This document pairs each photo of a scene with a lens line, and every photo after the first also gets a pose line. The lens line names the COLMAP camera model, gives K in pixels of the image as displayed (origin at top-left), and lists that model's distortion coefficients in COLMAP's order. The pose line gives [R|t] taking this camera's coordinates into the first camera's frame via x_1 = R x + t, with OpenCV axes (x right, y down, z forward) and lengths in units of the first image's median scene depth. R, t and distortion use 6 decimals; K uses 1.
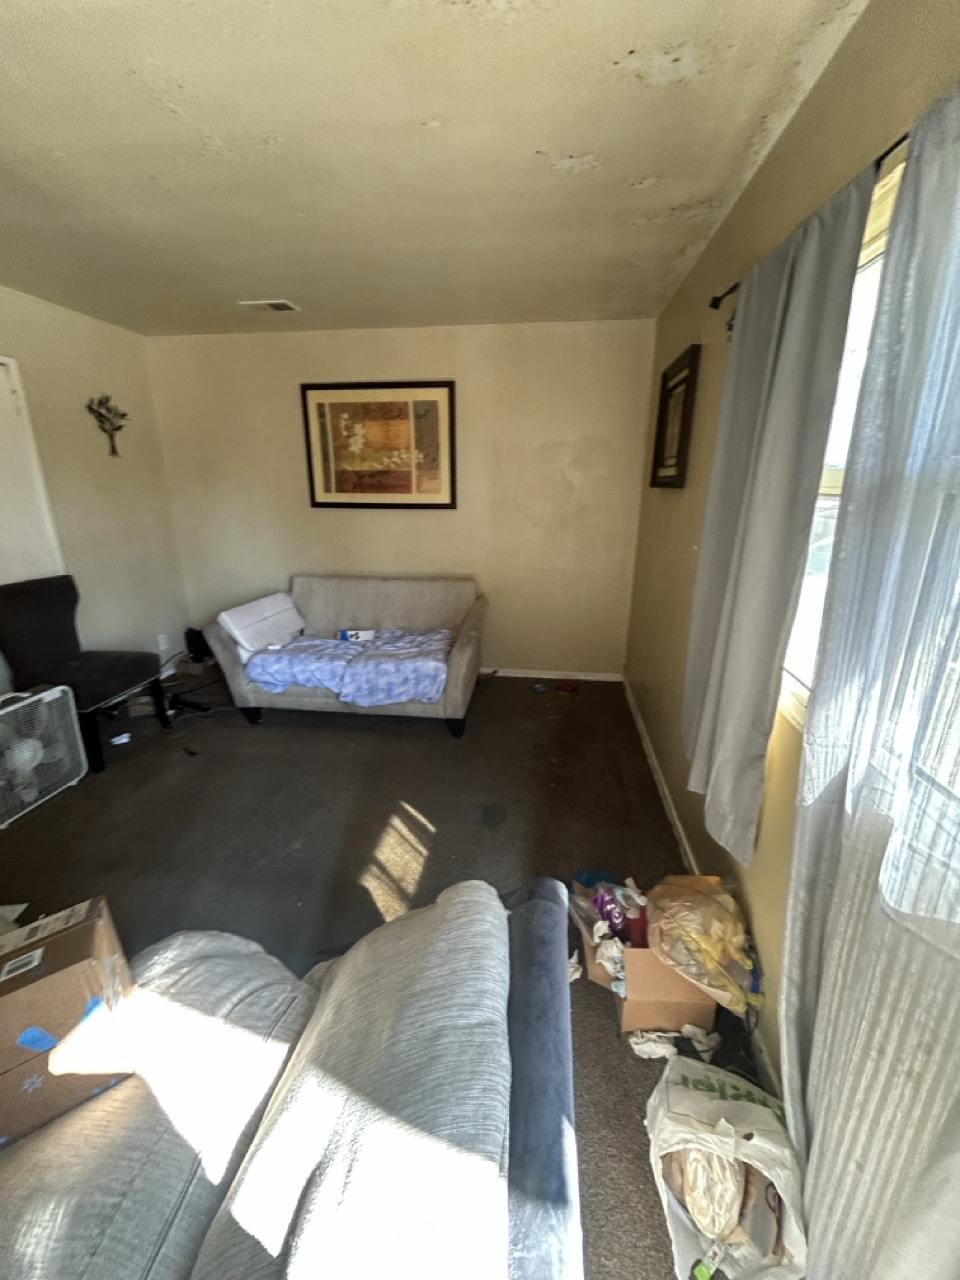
lens RADIAL K [[521.2, 0, 483.5], [0, 521.2, 635.7], [0, 0, 1]] dist [-0.003339, 0.001844]
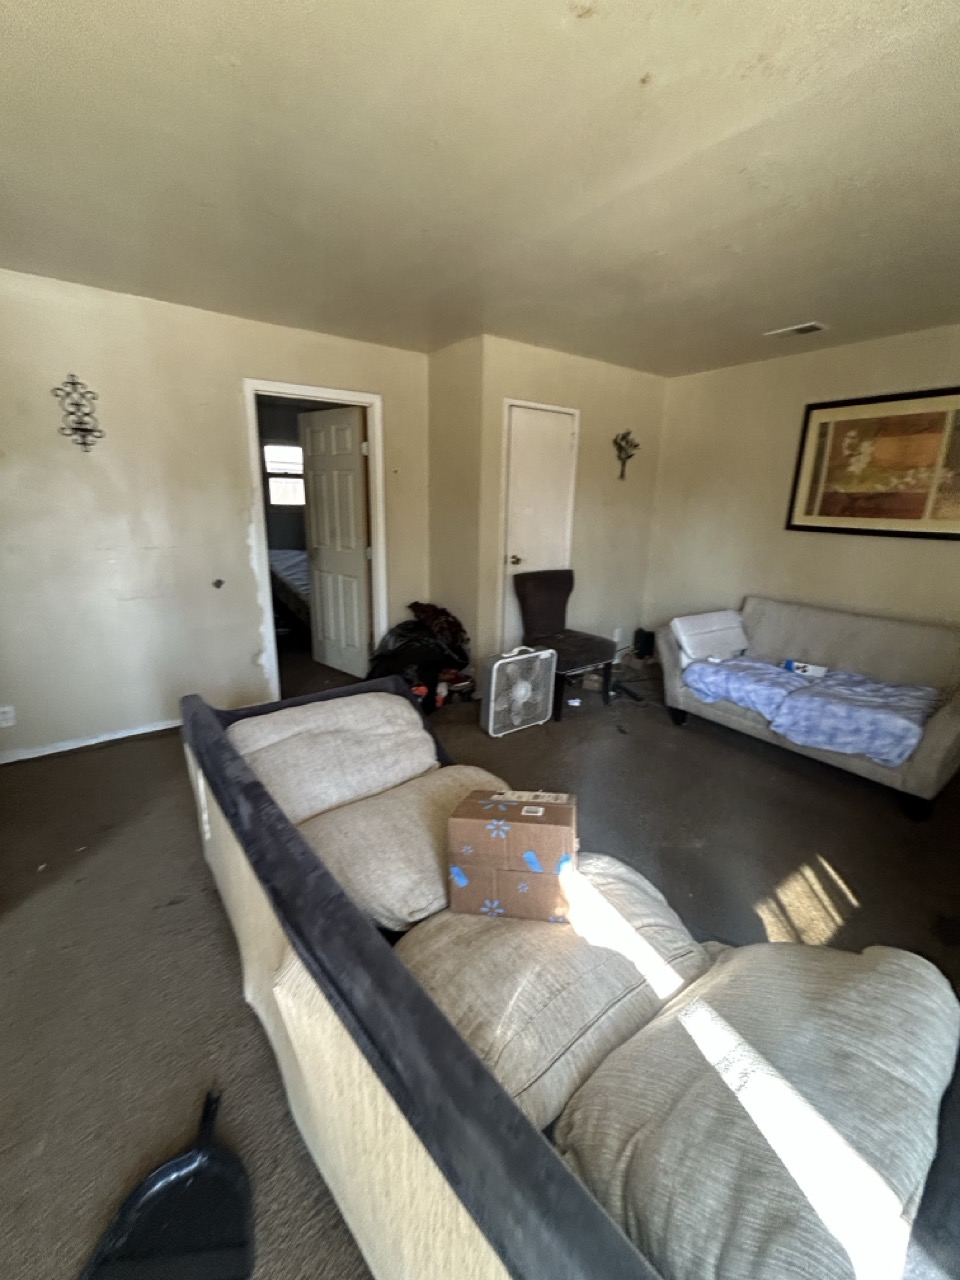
lens RADIAL K [[521.2, 0, 481.9], [0, 521.2, 637.9], [0, 0, 1]] dist [-0.003339, 0.001844]
pose [[0.692465, 0.200302, -0.693088, -0.012240], [-0.224220, 0.972862, 0.057138, 0.027501], [0.685724, 0.115838, 0.718585, -0.079925]]
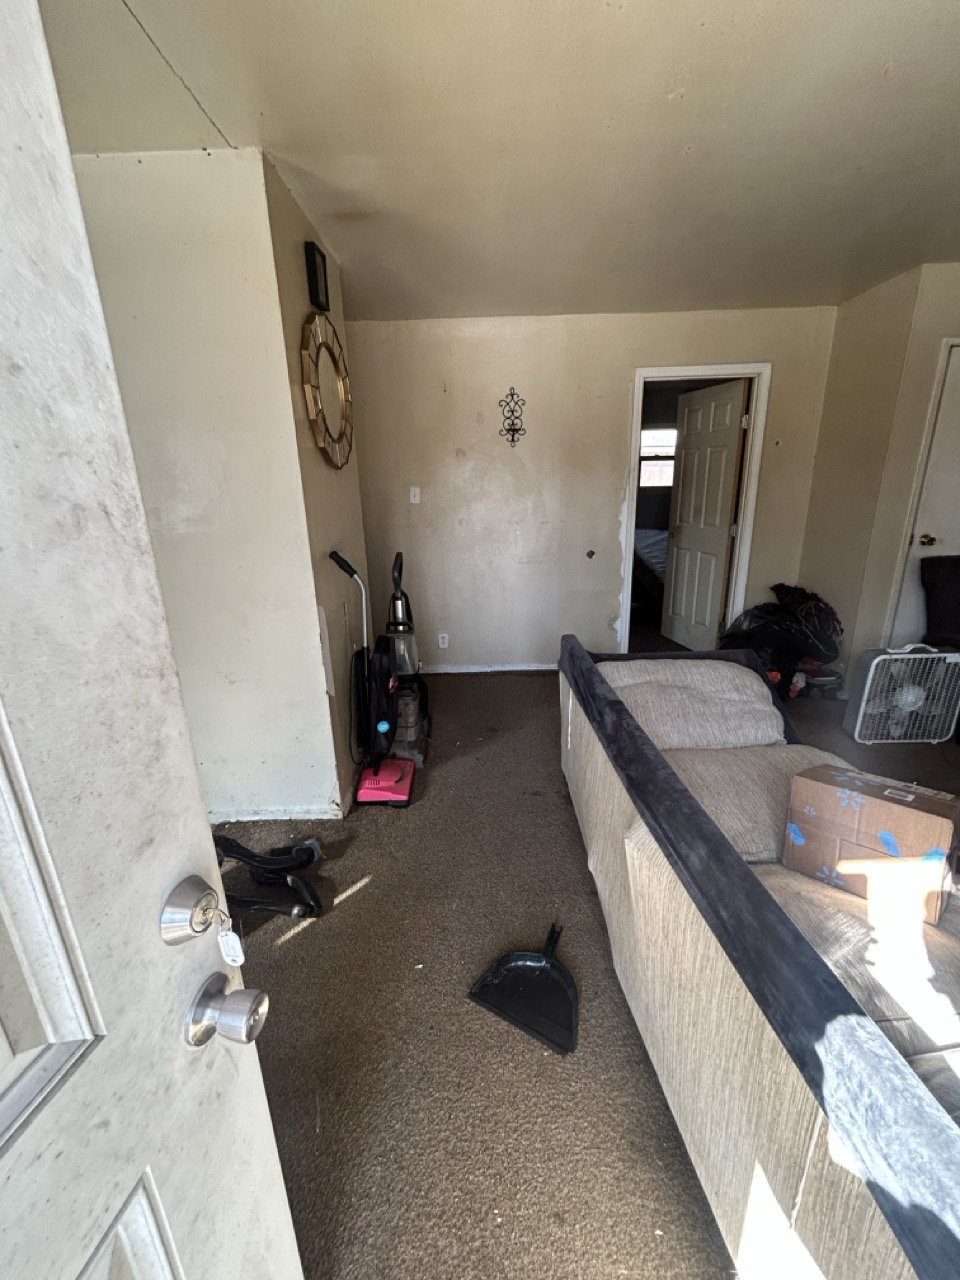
lens RADIAL K [[521.2, 0, 483.4], [0, 521.2, 640.9], [0, 0, 1]] dist [-0.003339, 0.001844]
pose [[0.125772, 0.280888, -0.951464, 0.058036], [-0.257200, 0.935519, 0.242182, 0.061291], [0.958139, 0.214256, 0.189906, -0.133742]]
